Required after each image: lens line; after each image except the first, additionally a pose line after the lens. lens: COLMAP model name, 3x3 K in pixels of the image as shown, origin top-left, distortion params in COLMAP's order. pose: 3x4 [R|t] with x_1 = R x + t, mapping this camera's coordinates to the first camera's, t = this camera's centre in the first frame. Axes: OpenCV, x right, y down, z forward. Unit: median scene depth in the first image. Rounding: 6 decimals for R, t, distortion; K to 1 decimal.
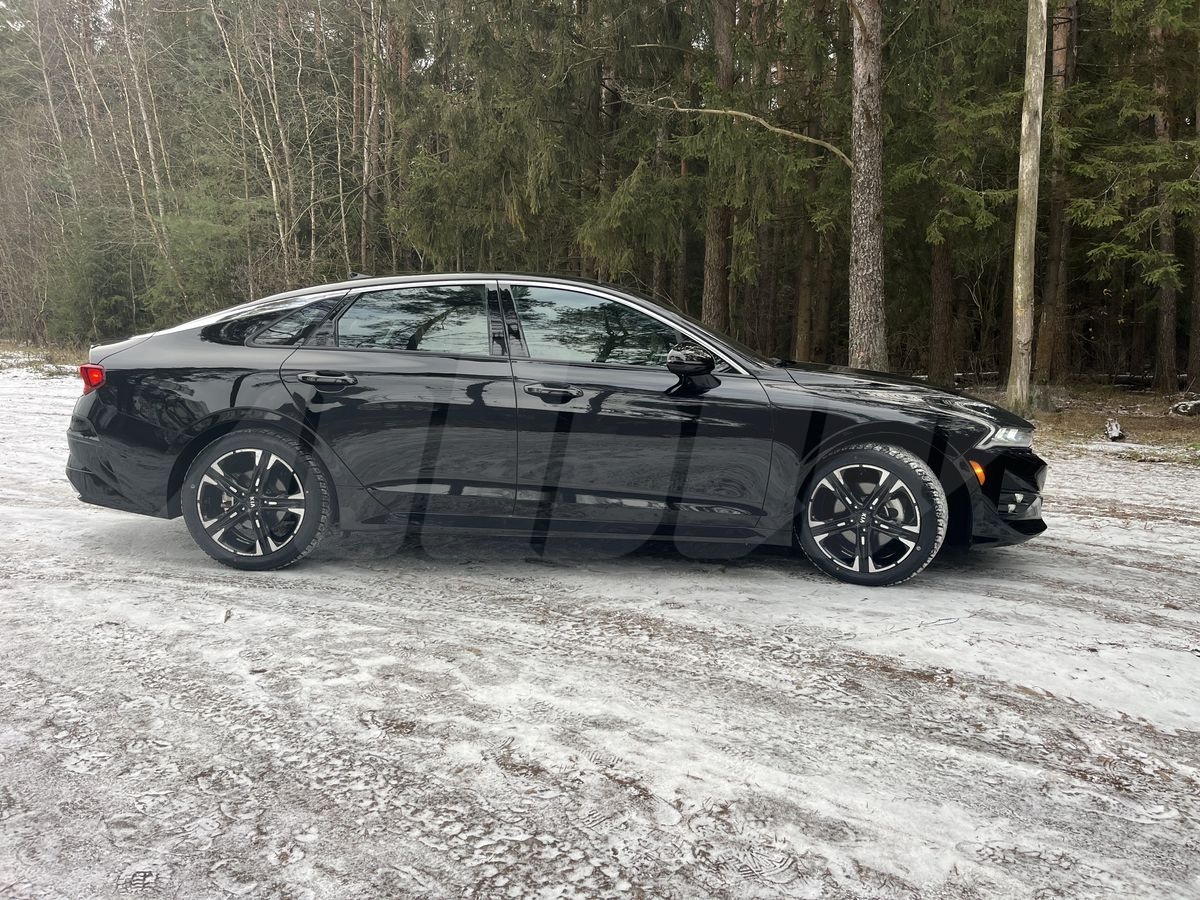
lens RADIAL K [[907.3, 0, 604.9], [0, 907.3, 444.5], [0, 0, 1]] dist [0.048087, -0.070633]
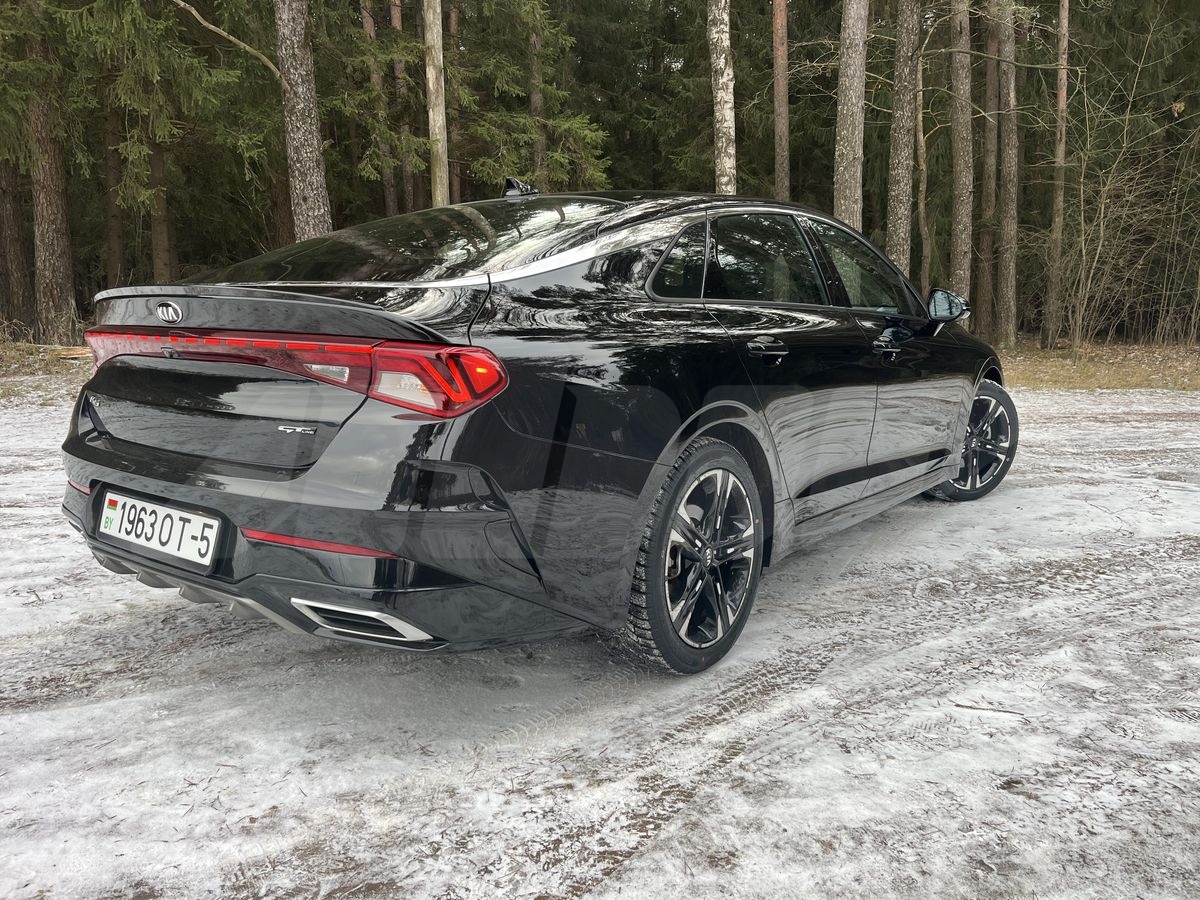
lens RADIAL K [[907.3, 0, 591.8], [0, 907.3, 442.4], [0, 0, 1]] dist [0.048087, -0.070633]
pose [[0.565222, -0.137593, 0.813383, -0.908851], [0.093669, 0.990320, 0.102433, -0.081224], [-0.819603, 0.018292, 0.572639, 0.716122]]
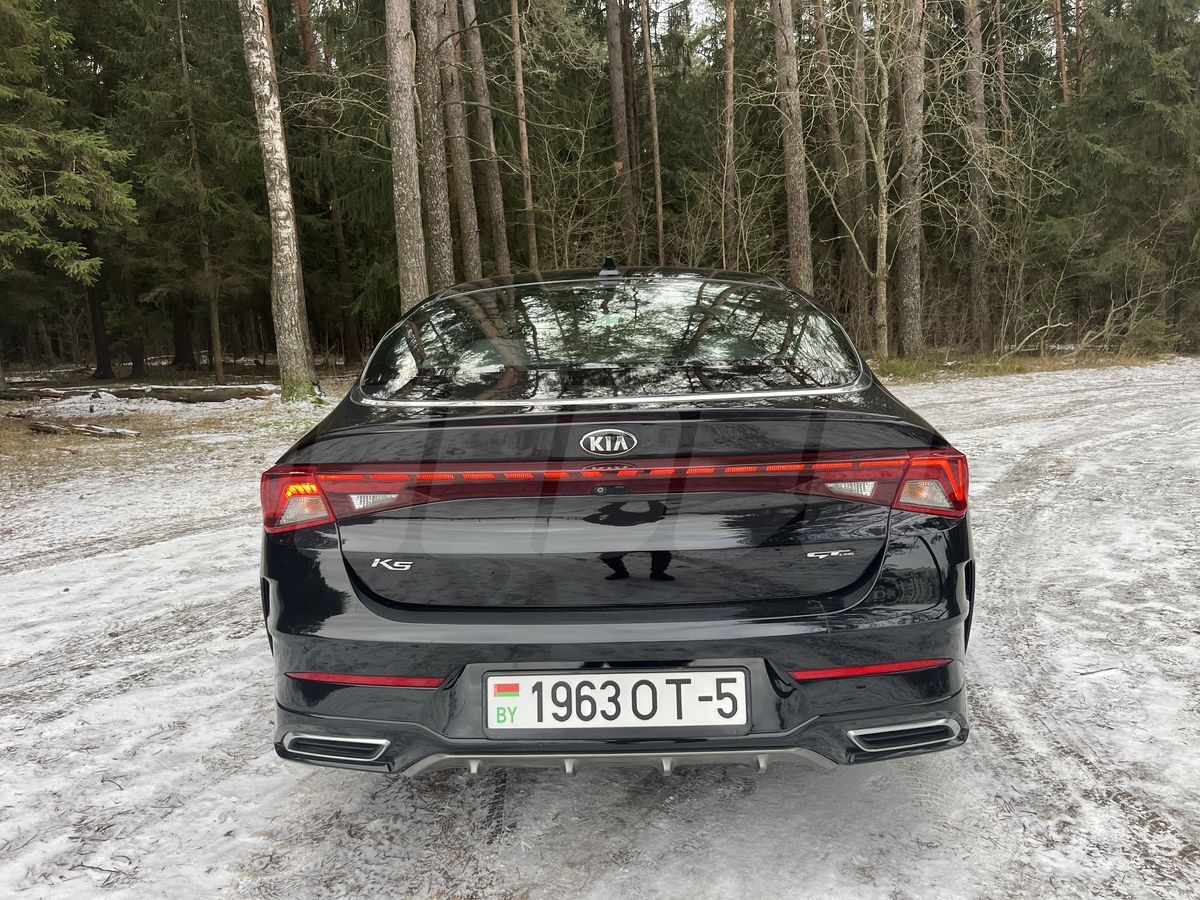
lens RADIAL K [[907.3, 0, 601.2], [0, 907.3, 453.8], [0, 0, 1]] dist [0.048087, -0.070633]
pose [[-0.025145, -0.159056, 0.986949, -1.037006], [0.136902, 0.977412, 0.161007, -0.186883], [-0.990265, 0.139164, -0.002802, 1.208182]]
